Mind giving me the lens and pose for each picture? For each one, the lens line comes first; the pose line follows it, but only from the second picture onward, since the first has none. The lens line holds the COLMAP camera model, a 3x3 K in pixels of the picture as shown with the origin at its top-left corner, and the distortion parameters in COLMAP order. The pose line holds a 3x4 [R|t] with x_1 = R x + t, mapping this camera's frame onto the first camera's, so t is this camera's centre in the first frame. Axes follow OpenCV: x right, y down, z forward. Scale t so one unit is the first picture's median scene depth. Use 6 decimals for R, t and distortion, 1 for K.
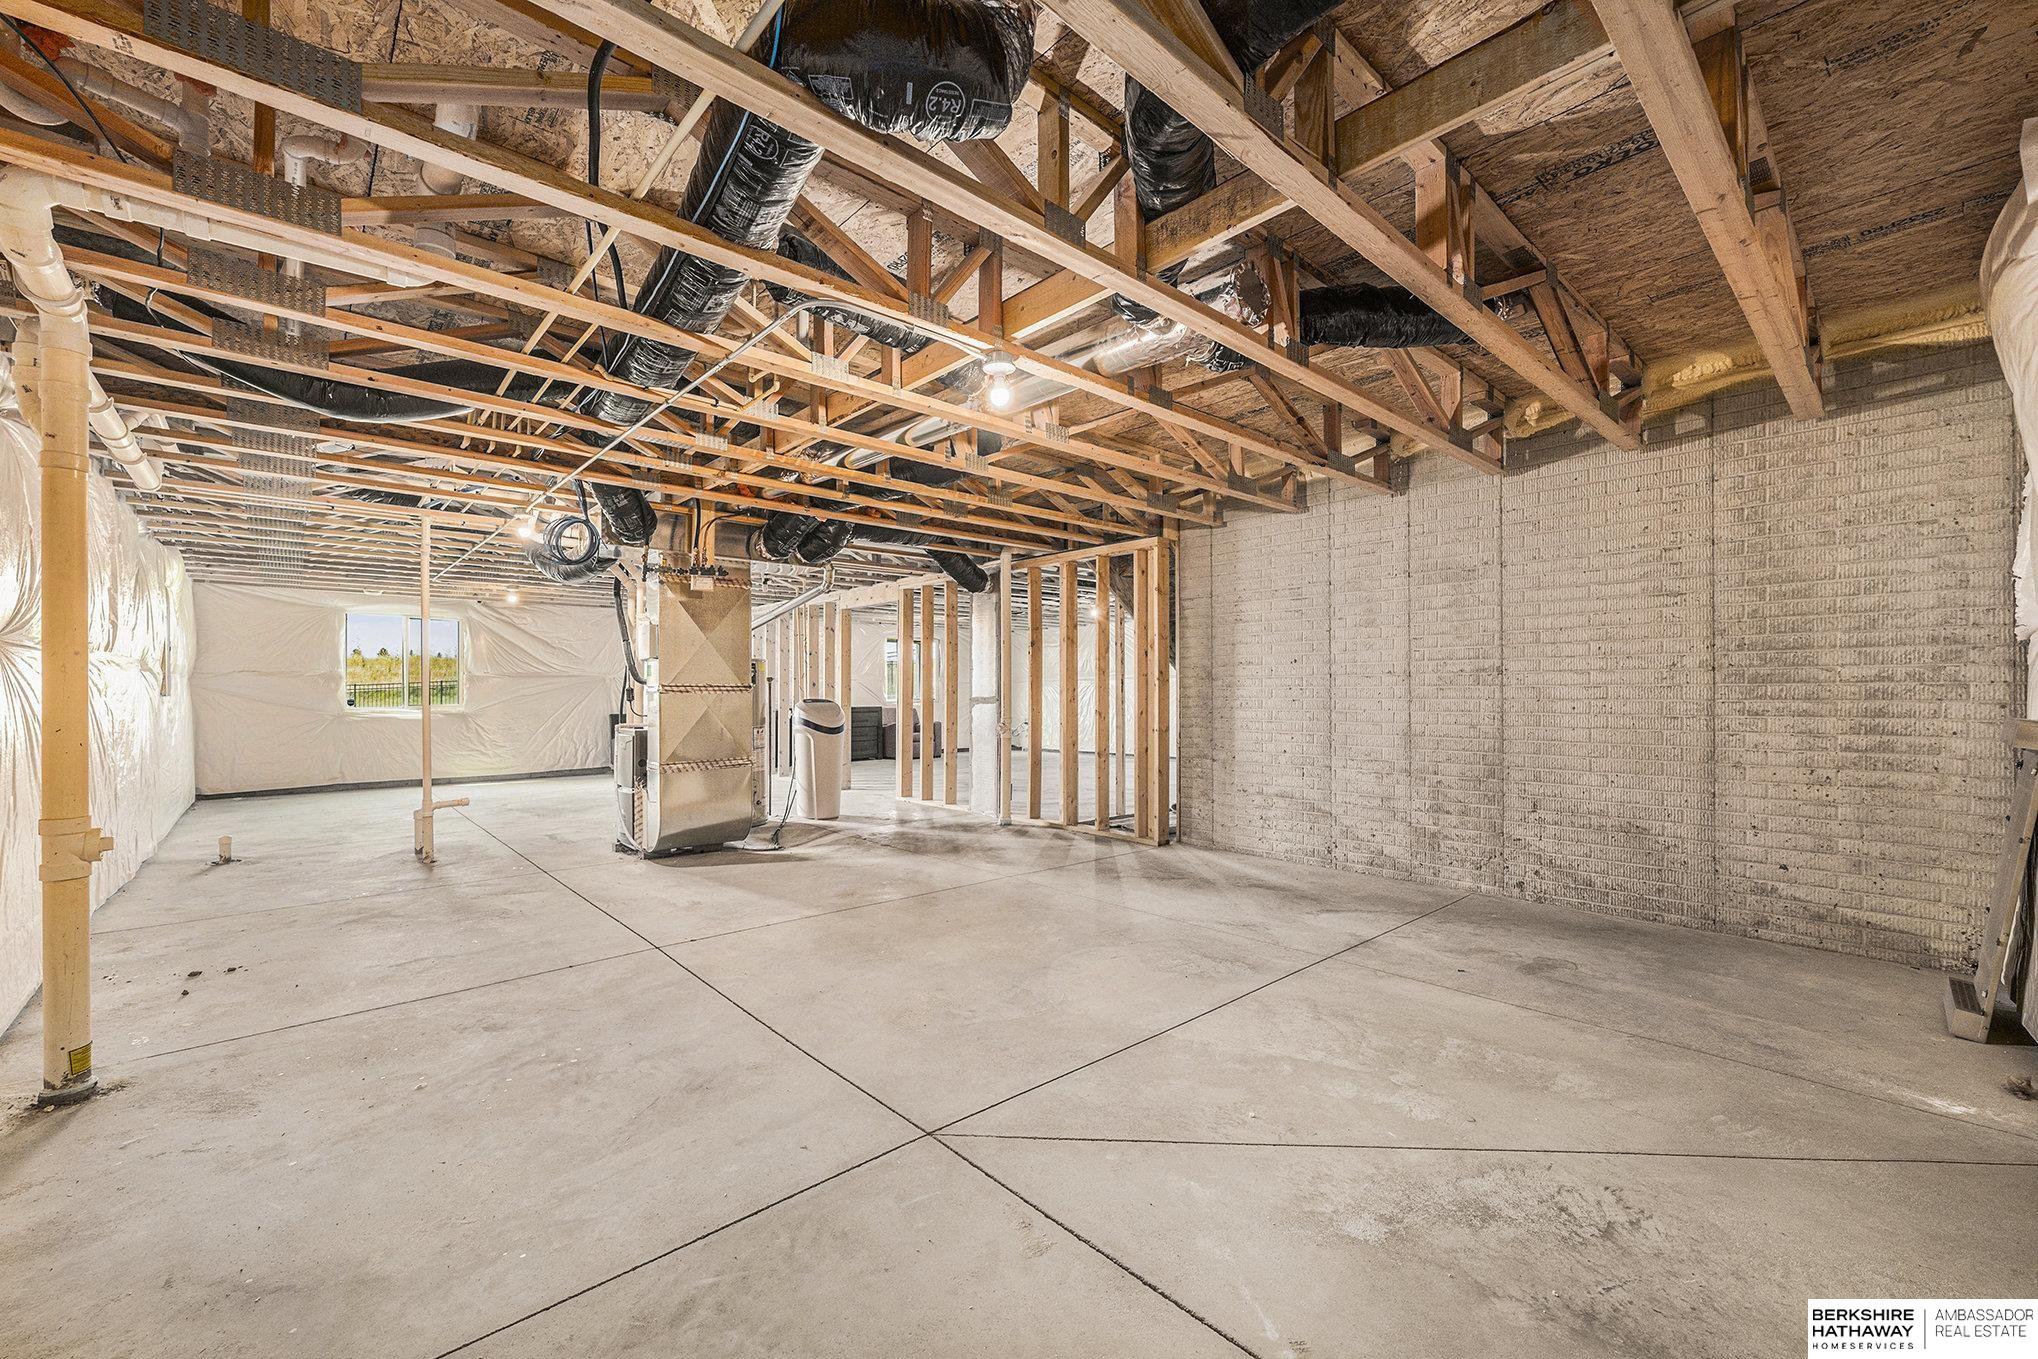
lens RADIAL K [[815.8, 0, 1015.3], [0, 815.8, 686.2], [0, 0, 1]] dist [0.001703, 0.000368]
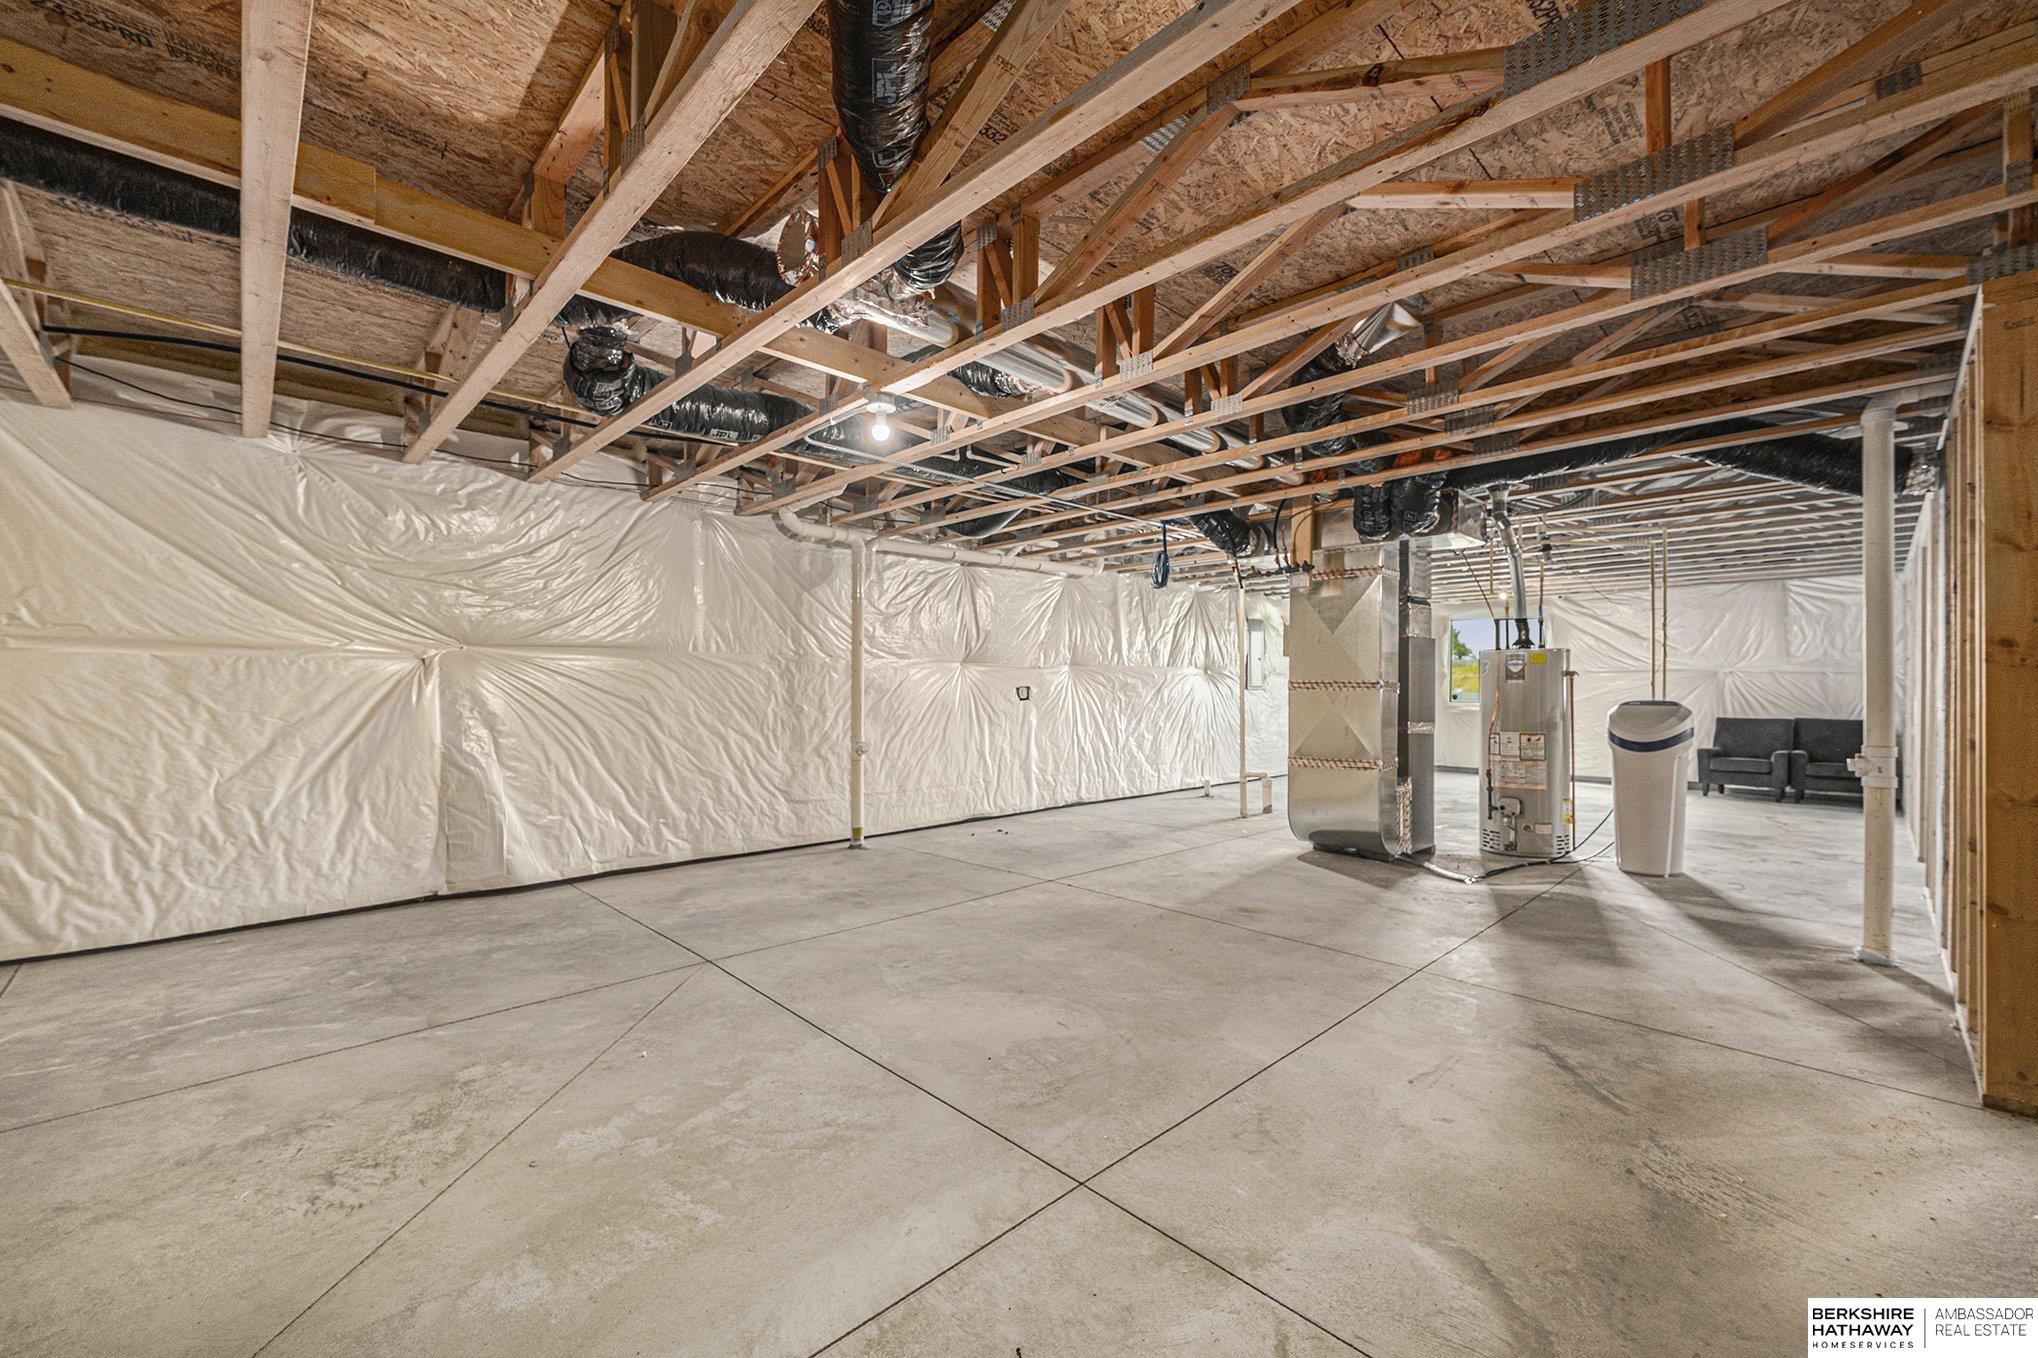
lens RADIAL K [[815.8, 0, 1016.2], [0, 815.8, 683.2], [0, 0, 1]] dist [0.001703, 0.000368]
pose [[0.033809, -0.001467, -0.999427, 1.072057], [0.001716, 0.999998, -0.001409, 0.001325], [0.999427, -0.001668, 0.033811, 1.089077]]
